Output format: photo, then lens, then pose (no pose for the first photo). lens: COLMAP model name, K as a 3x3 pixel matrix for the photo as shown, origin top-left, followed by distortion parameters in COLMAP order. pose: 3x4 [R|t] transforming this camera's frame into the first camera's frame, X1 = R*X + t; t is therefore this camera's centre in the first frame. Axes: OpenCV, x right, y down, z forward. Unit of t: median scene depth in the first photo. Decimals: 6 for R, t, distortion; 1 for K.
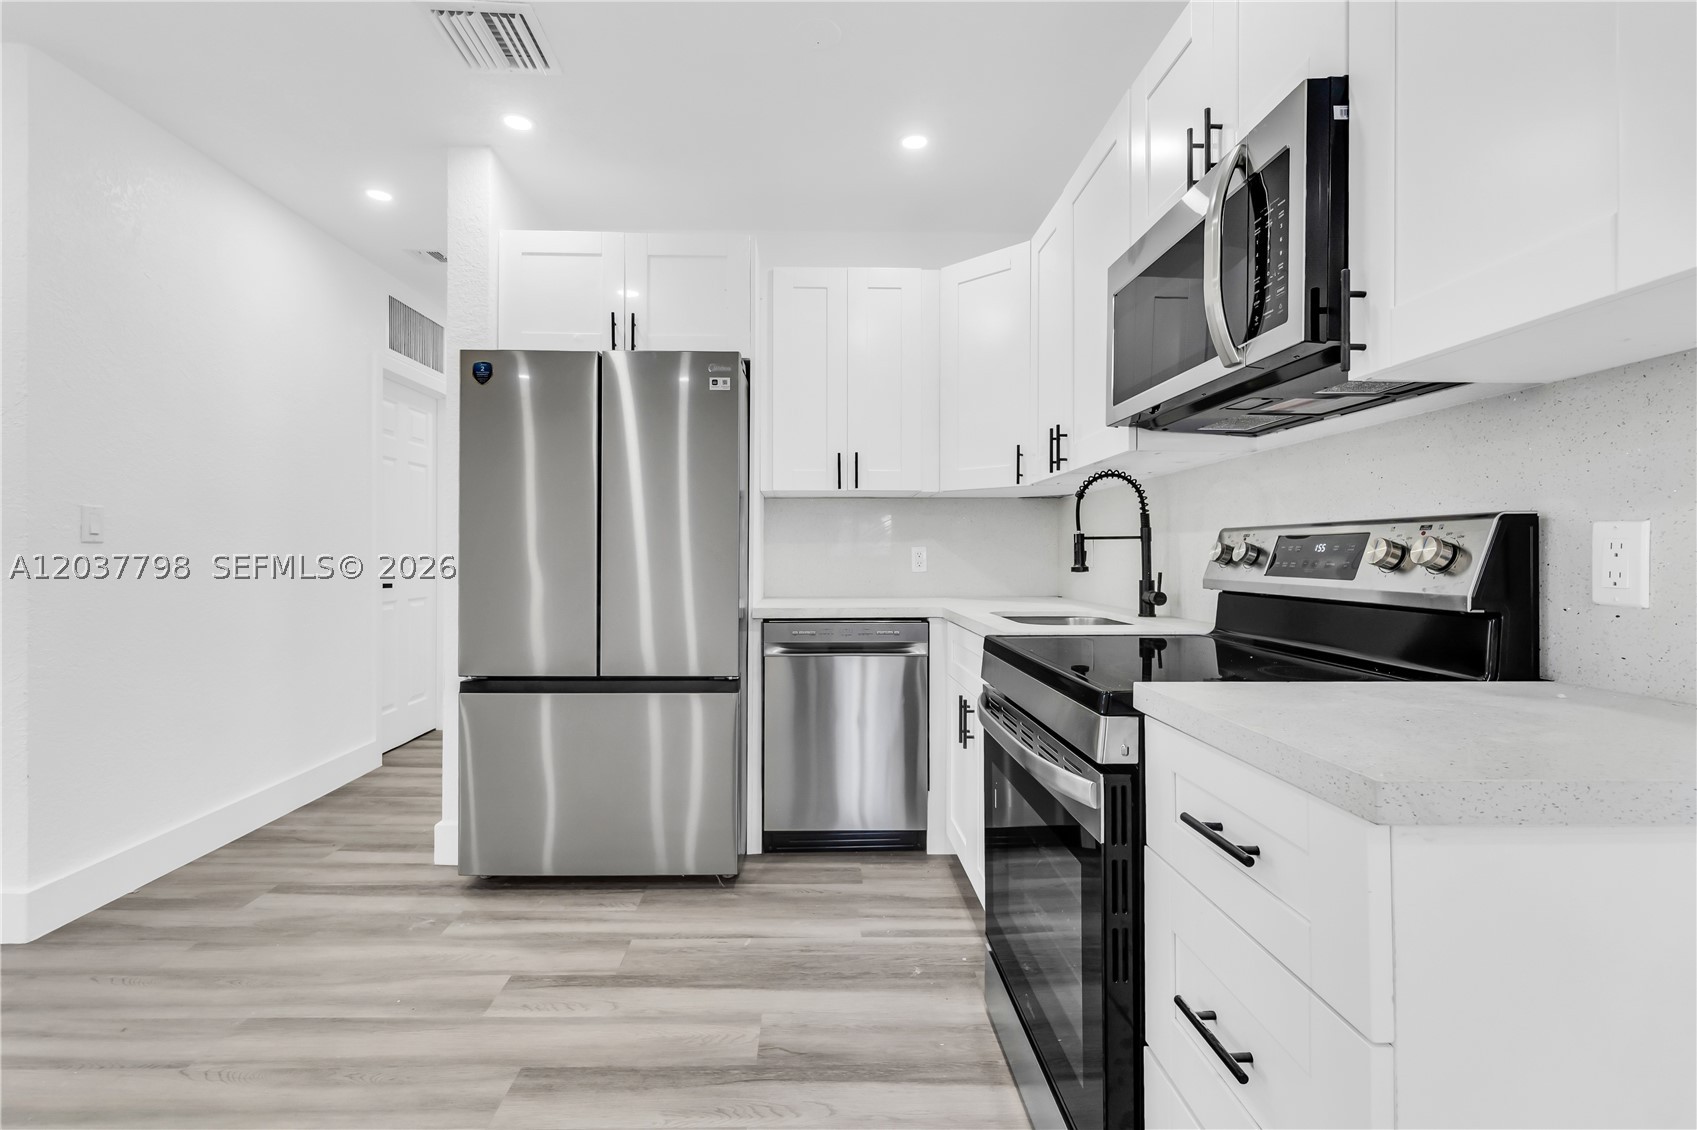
lens RADIAL K [[756.7, 0, 832.6], [0, 756.7, 549.4], [0, 0, 1]] dist [-0.003656, 0.001045]
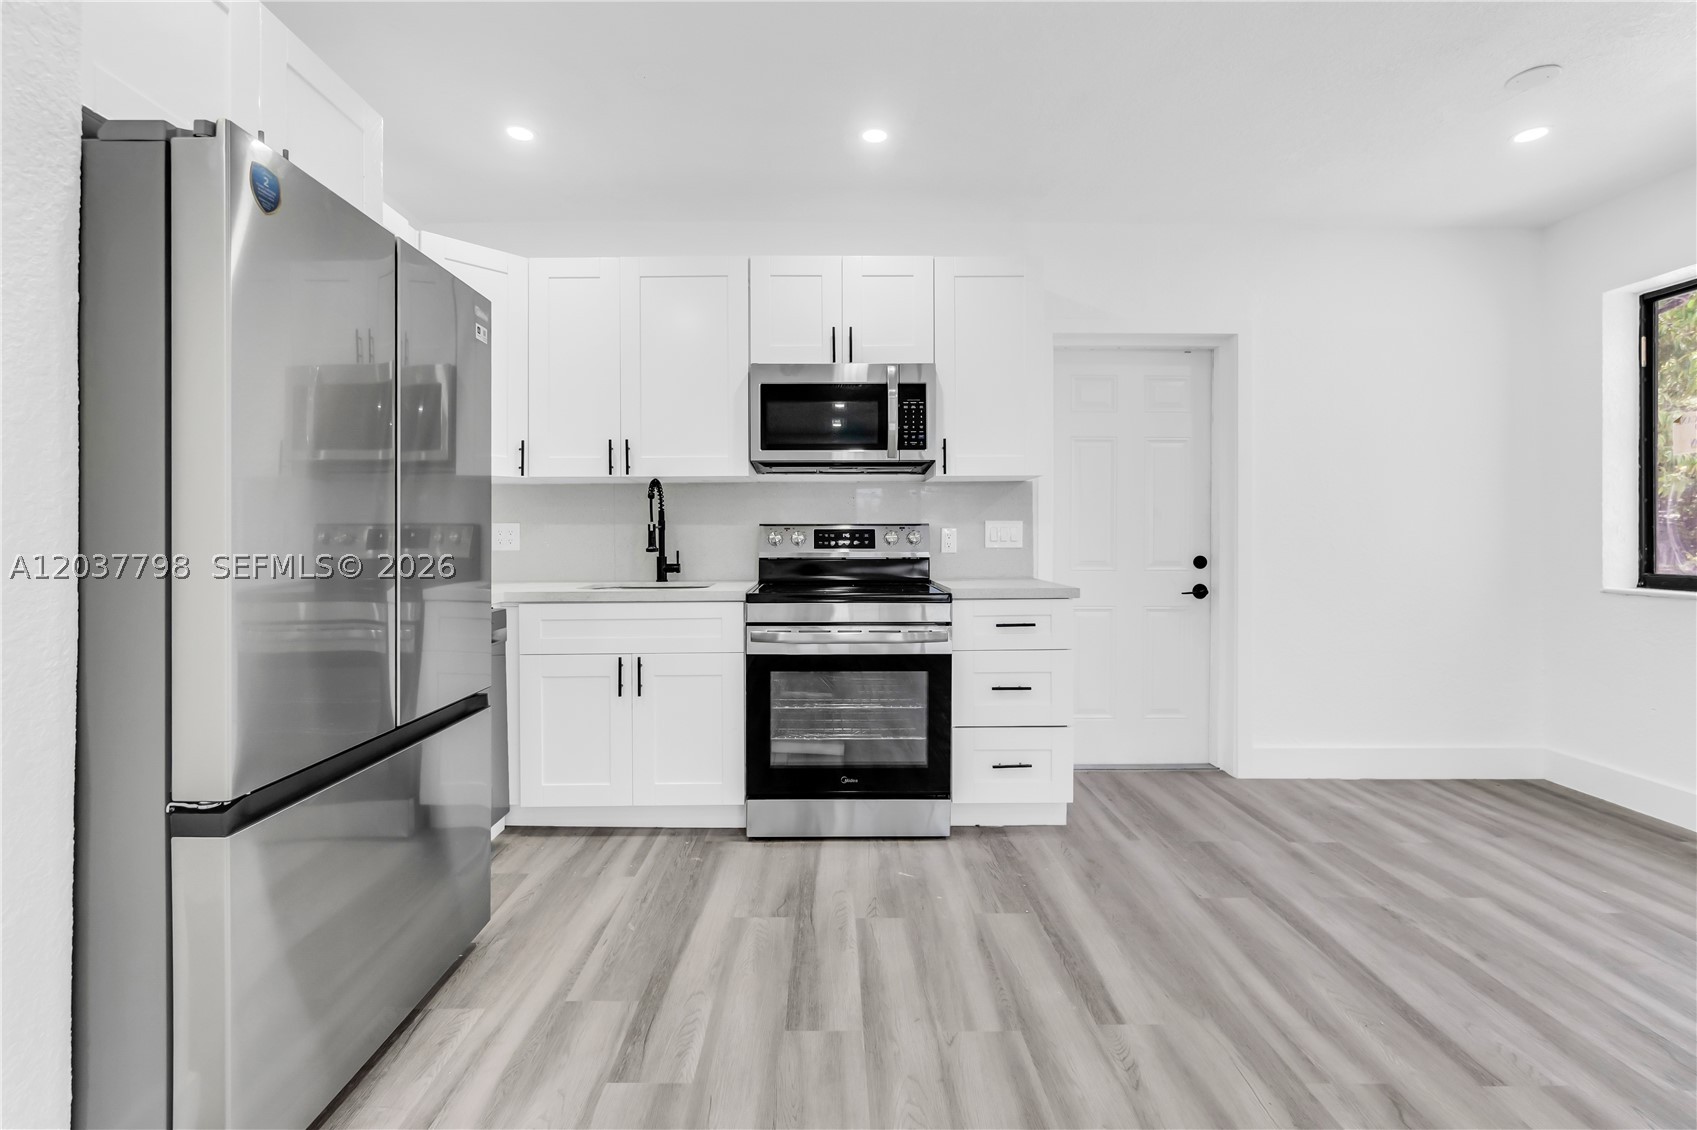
lens RADIAL K [[743.6, 0, 832.1], [0, 743.6, 539.3], [0, 0, 1]] dist [-0.007972, 0.001143]
pose [[0.020248, -0.006662, 0.999773, -1.028150], [-0.002863, 0.999973, 0.006721, -0.003246], [-0.999791, -0.002999, 0.020229, 0.655390]]
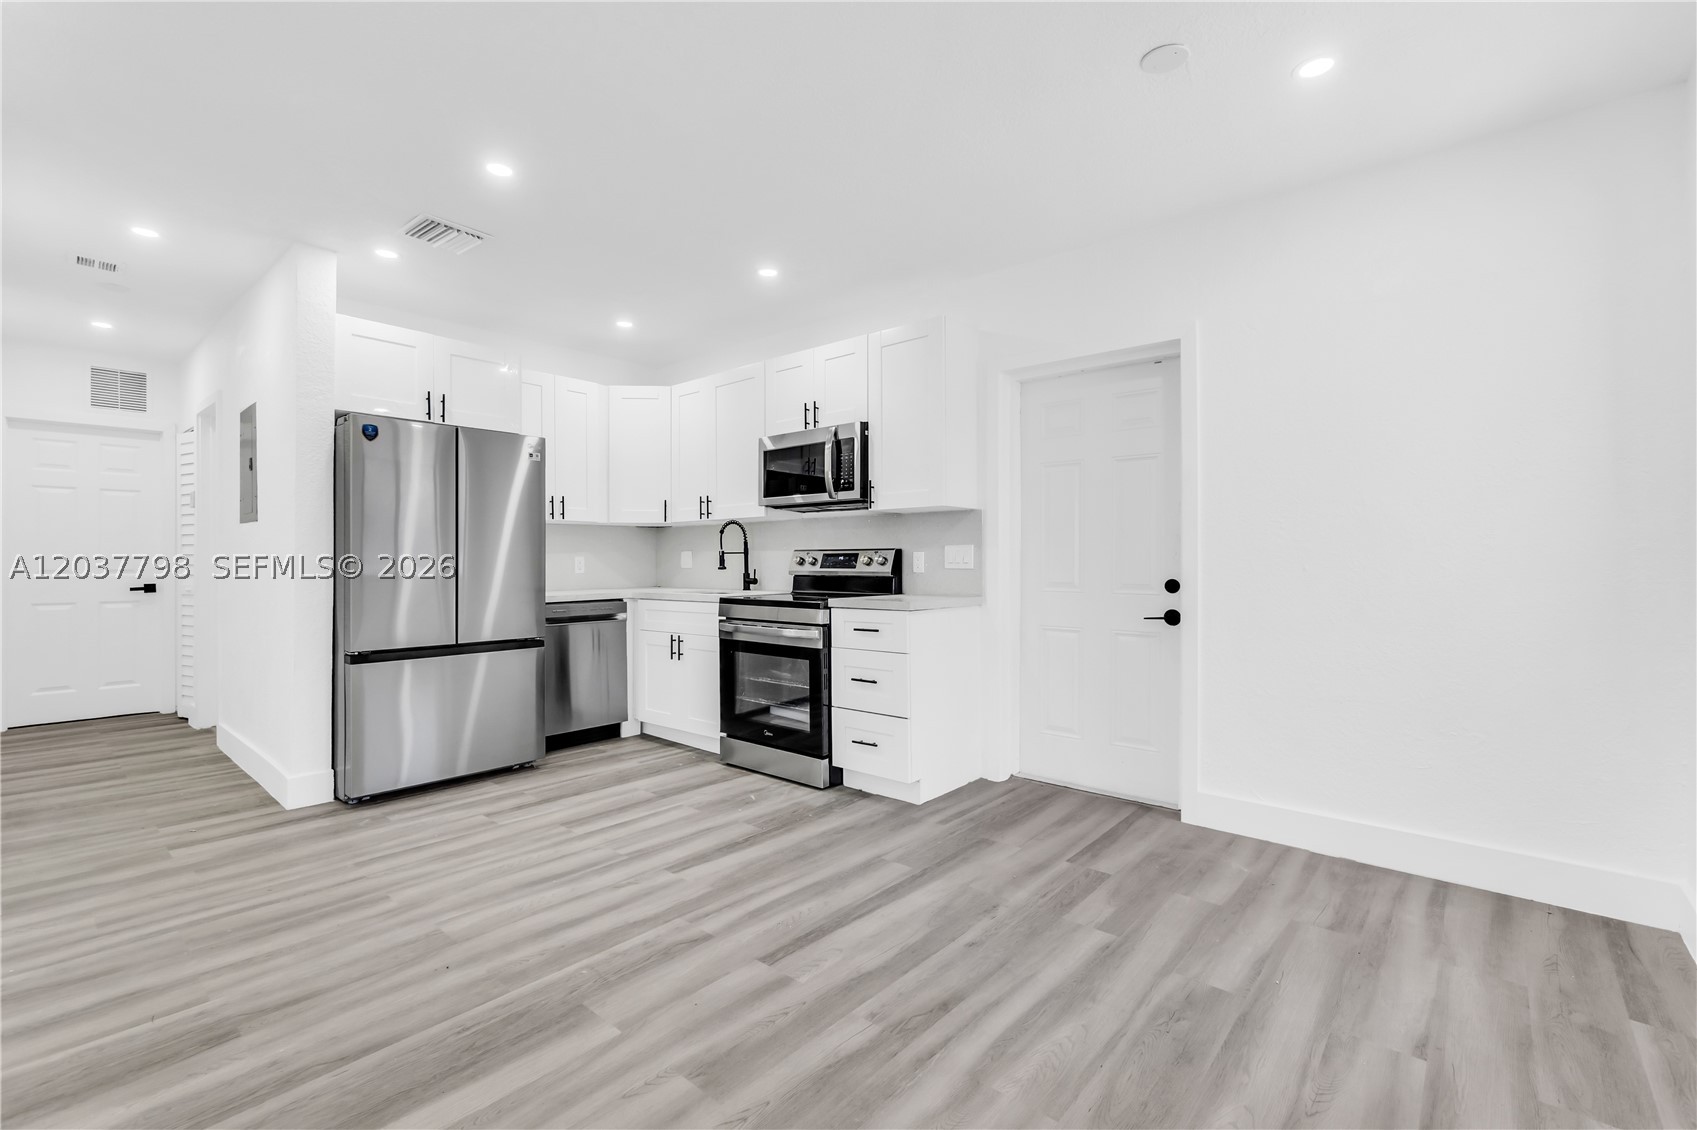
lens RADIAL K [[743.6, 0, 836.2], [0, 743.6, 557.8], [0, 0, 1]] dist [-0.007972, 0.001143]
pose [[0.674785, -0.002143, 0.738011, -0.962724], [0.001516, 0.999998, 0.001517, -0.004502], [-0.738012, 0.000095, 0.674787, -0.594072]]
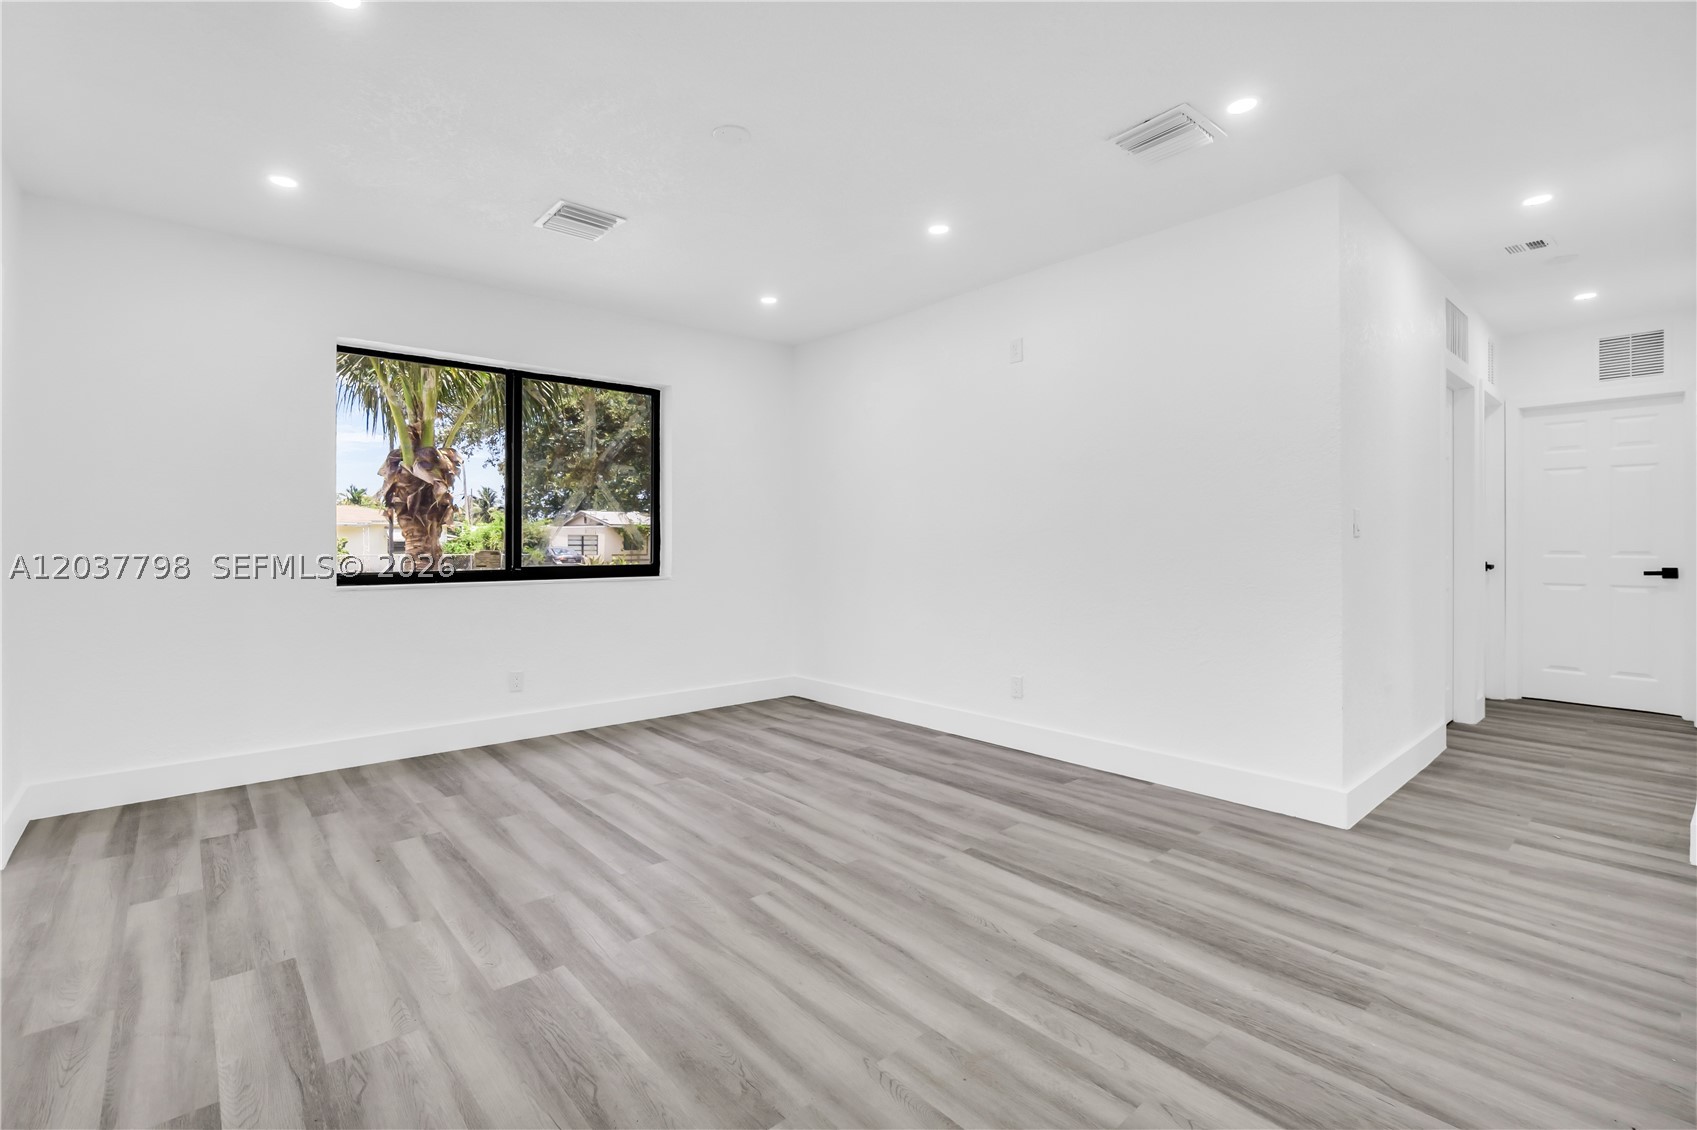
lens RADIAL K [[756.7, 0, 822.4], [0, 756.7, 546.9], [0, 0, 1]] dist [-0.003656, 0.001045]
pose [[0.632210, -0.000342, -0.774797, -0.563741], [0.006567, 0.999966, 0.004917, -0.006091], [0.774770, -0.008197, 0.632191, -0.568077]]
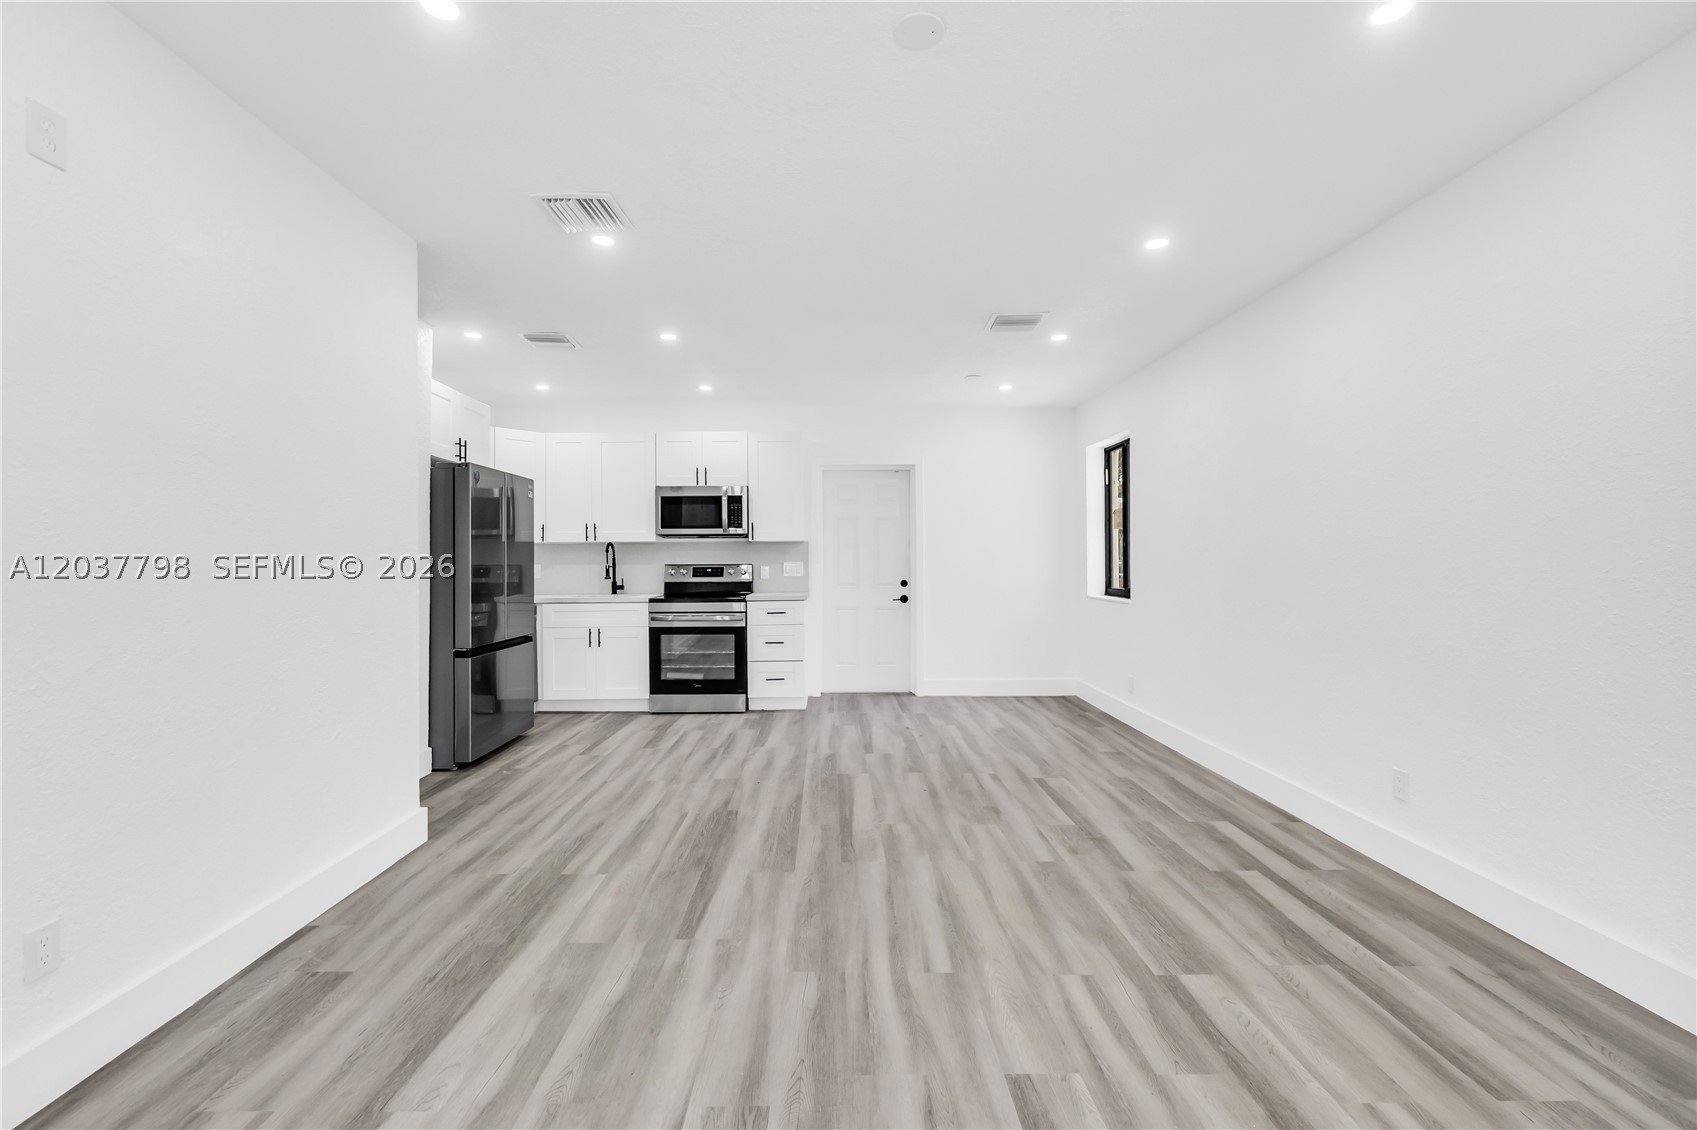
lens RADIAL K [[743.6, 0, 833.3], [0, 743.6, 546.3], [0, 0, 1]] dist [-0.007972, 0.001143]
pose [[0.013883, 0.016336, 0.999770, -2.389736], [-0.000046, 0.999867, -0.016337, -0.045188], [-0.999904, 0.000181, 0.013882, 0.145928]]
